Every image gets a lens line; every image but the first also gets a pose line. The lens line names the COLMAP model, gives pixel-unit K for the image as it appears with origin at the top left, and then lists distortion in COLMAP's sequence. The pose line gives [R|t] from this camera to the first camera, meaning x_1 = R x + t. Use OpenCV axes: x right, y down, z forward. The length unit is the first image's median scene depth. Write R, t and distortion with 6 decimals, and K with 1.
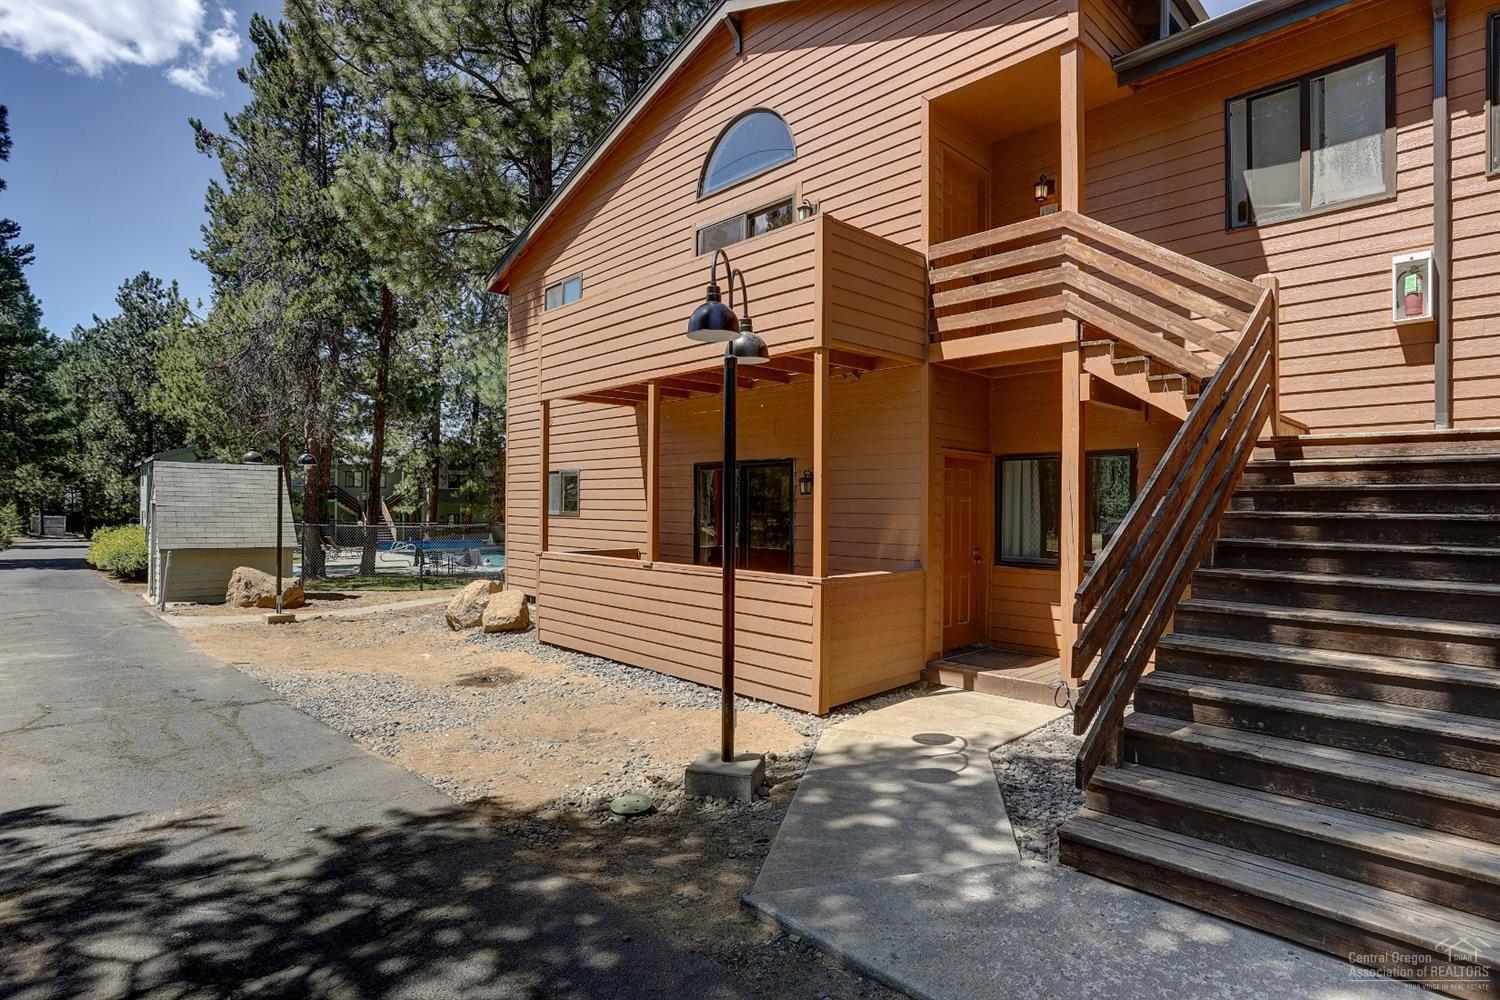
lens RADIAL K [[772.9, 0, 758.9], [0, 772.9, 502.1], [0, 0, 1]] dist [-0.065665, 0.004715]
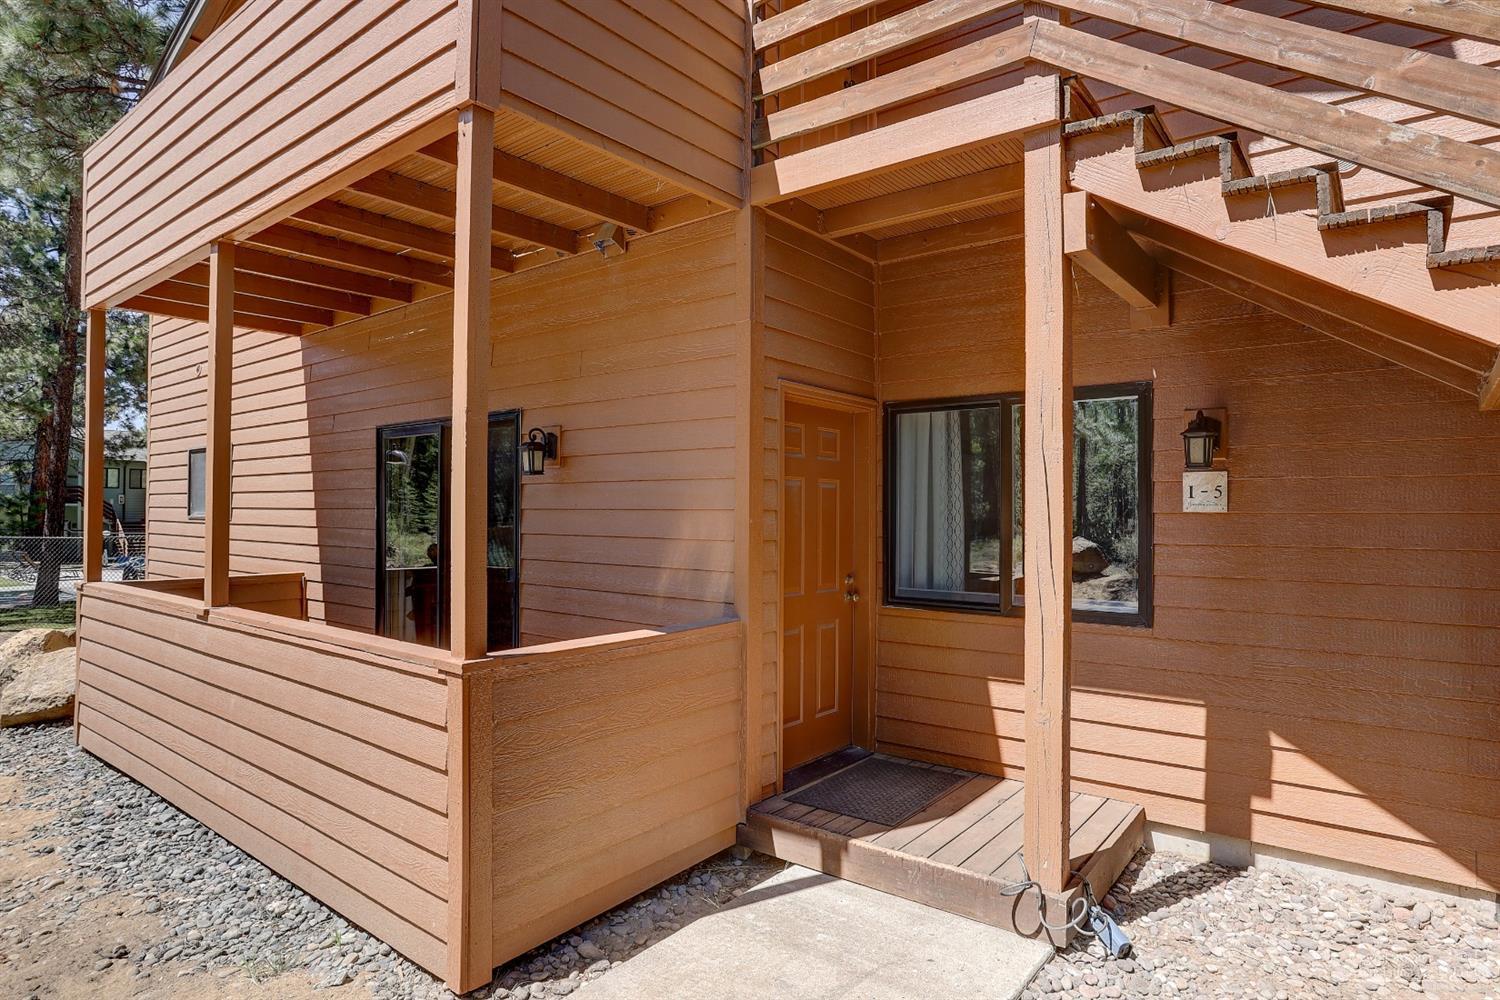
lens RADIAL K [[855.2, 0, 746.4], [0, 855.2, 498.2], [0, 0, 1]] dist [-0.056373, 0.027600]
pose [[0.991052, 0.000805, 0.133477, 0.134990], [0.000809, 0.999927, -0.012038, 0.014547], [-0.133477, 0.012039, 0.990979, 0.427537]]
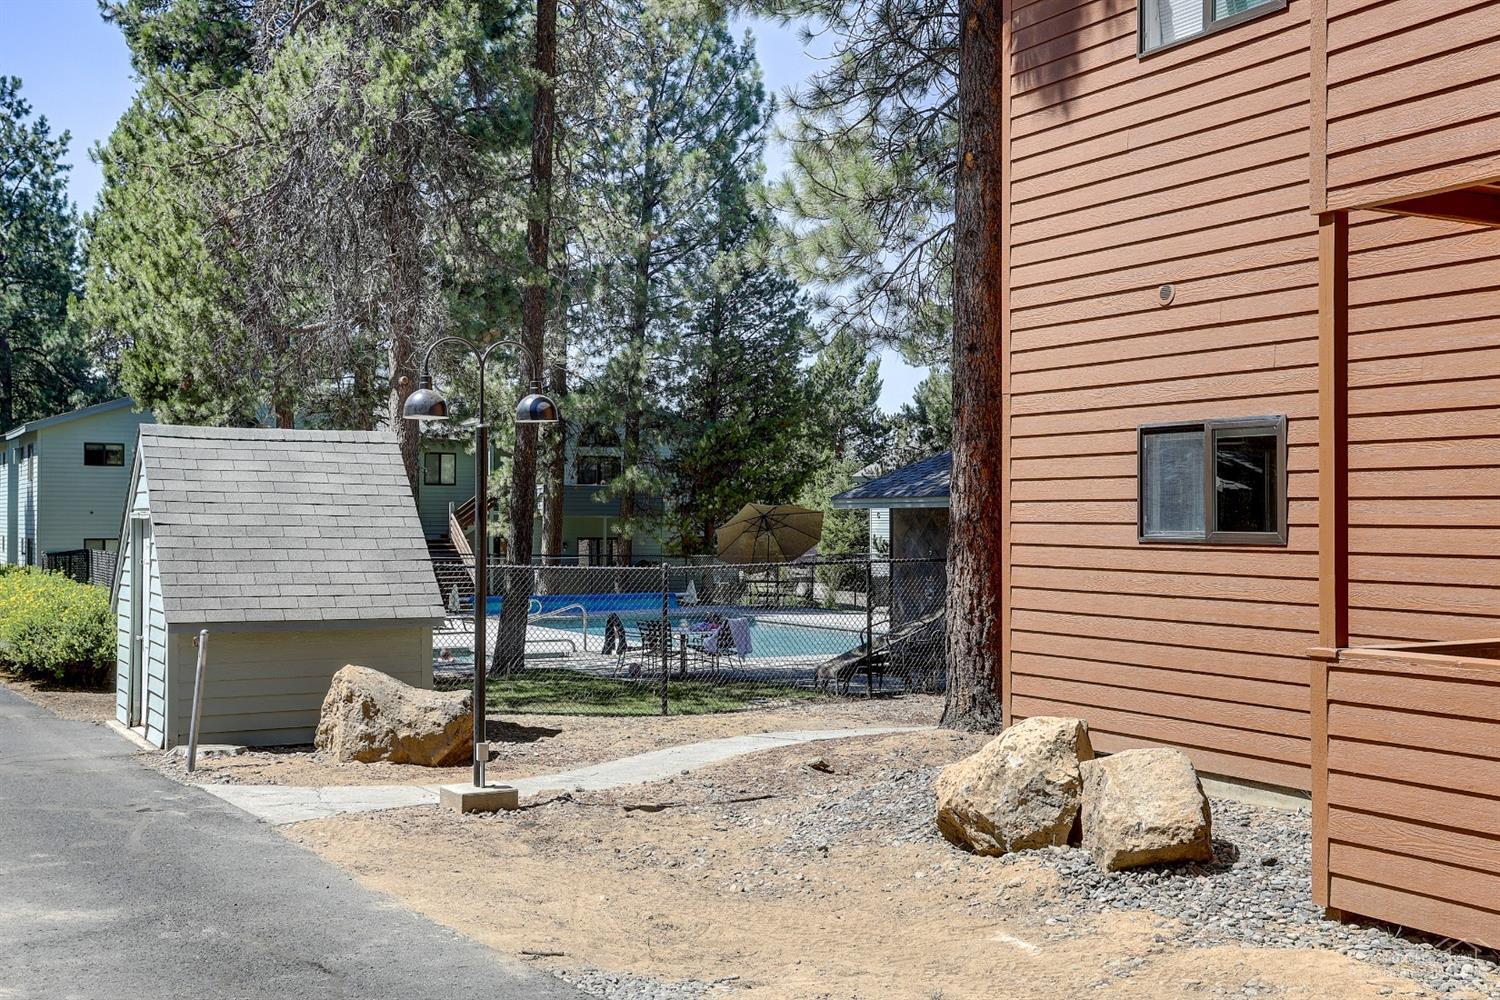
lens RADIAL K [[1641.9, 0, 750.9], [0, 1641.9, 509.2], [0, 0, 1]] dist [-0.000327, 0.000000]
pose [[0.968931, -0.007577, -0.247216, -0.439349], [0.007261, 0.999971, -0.002189, 0.001763], [0.247225, 0.000326, 0.968958, 0.274571]]
